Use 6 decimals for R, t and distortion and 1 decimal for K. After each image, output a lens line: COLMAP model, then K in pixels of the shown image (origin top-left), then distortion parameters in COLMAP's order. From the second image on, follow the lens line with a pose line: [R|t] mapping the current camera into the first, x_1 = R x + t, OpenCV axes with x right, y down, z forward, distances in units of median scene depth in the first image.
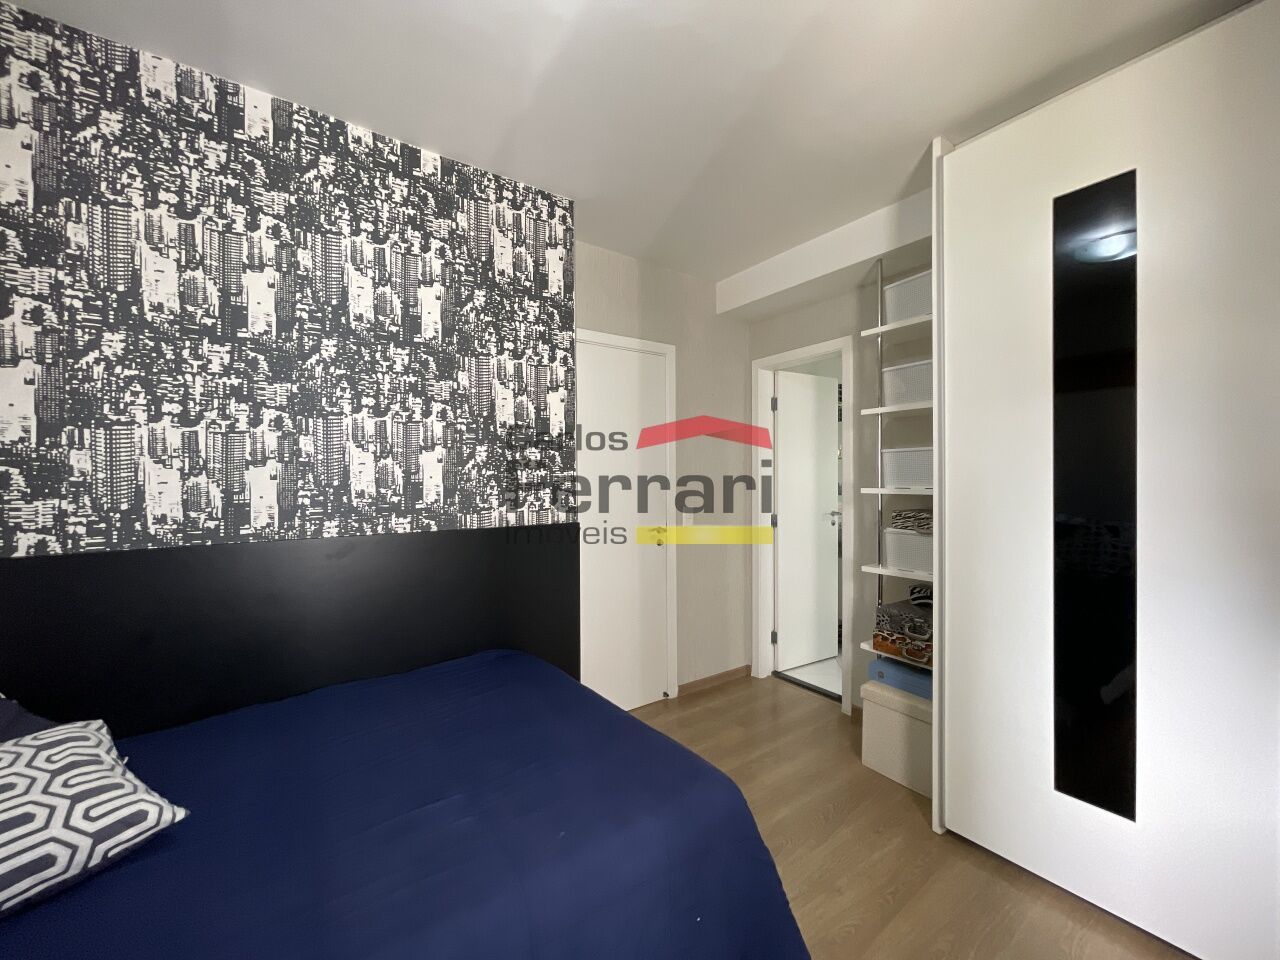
lens RADIAL K [[516.7, 0, 639.3], [0, 516.7, 479.8], [0, 0, 1]] dist [-0.001676, -0.000017]
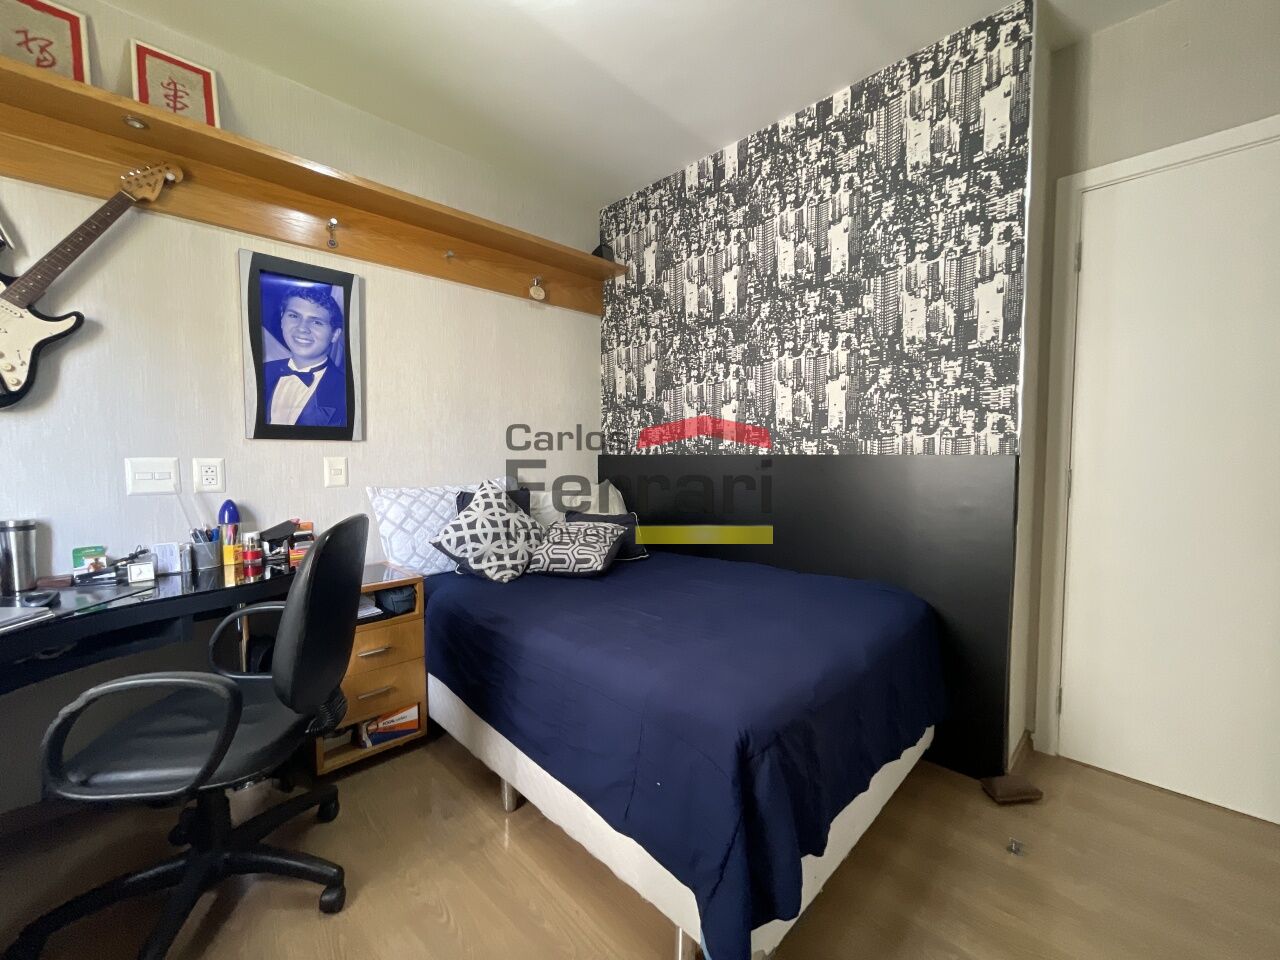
lens RADIAL K [[516.7, 0, 643.5], [0, 516.7, 481.1], [0, 0, 1]] dist [-0.001676, -0.000017]
pose [[0.172570, 0.055654, -0.983424, 0.598680], [-0.006023, 0.998443, 0.055447, 0.097725], [0.984979, -0.003645, 0.172636, 0.426084]]
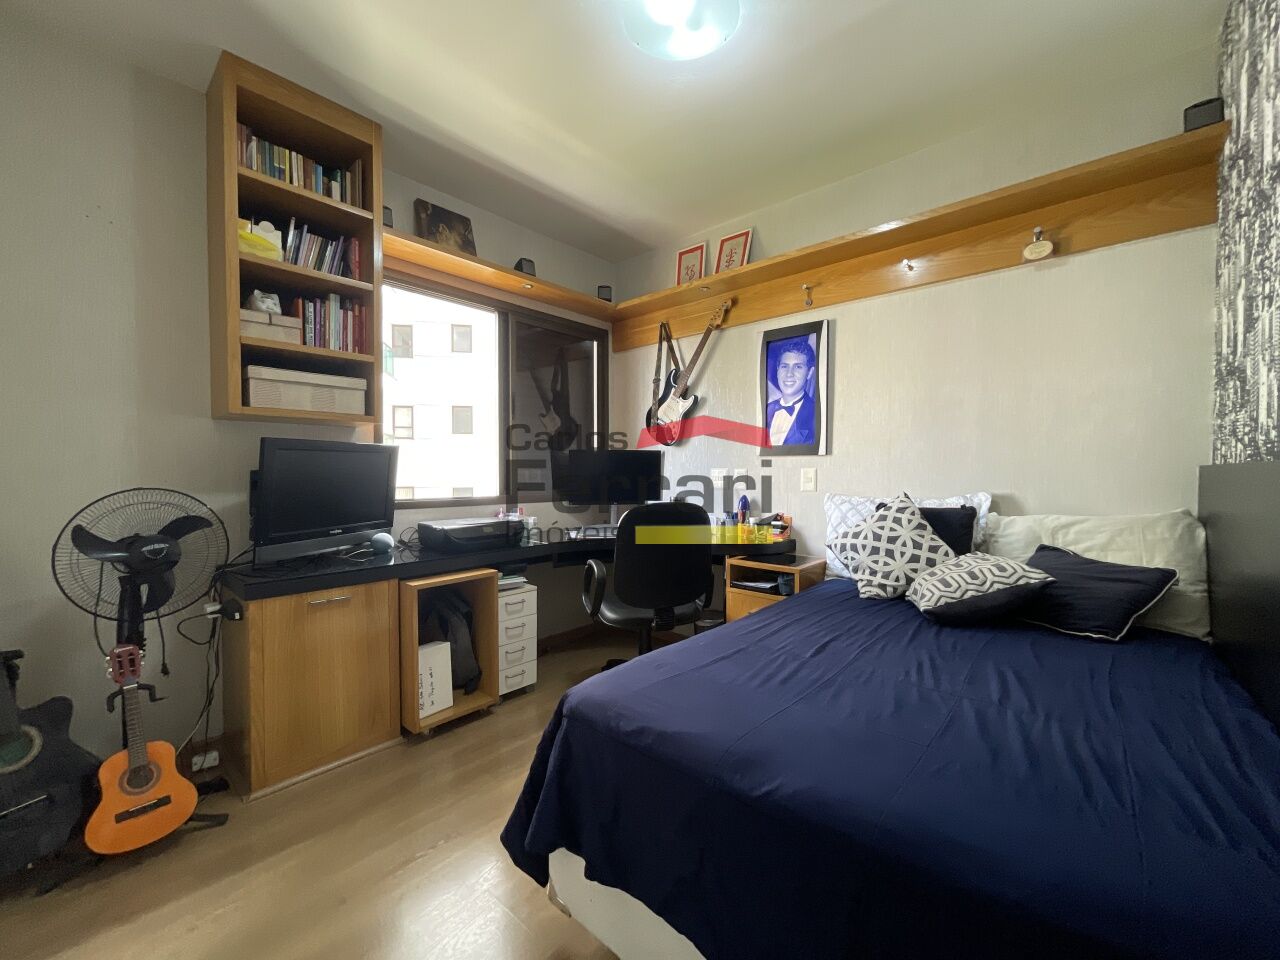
lens RADIAL K [[516.7, 0, 645.4], [0, 516.7, 481.5], [0, 0, 1]] dist [-0.001676, -0.000017]
pose [[-0.969880, 0.002531, -0.243571, 0.166809], [-0.003535, 0.999694, 0.024464, 0.114547], [0.243558, 0.024588, -0.969575, 1.227454]]
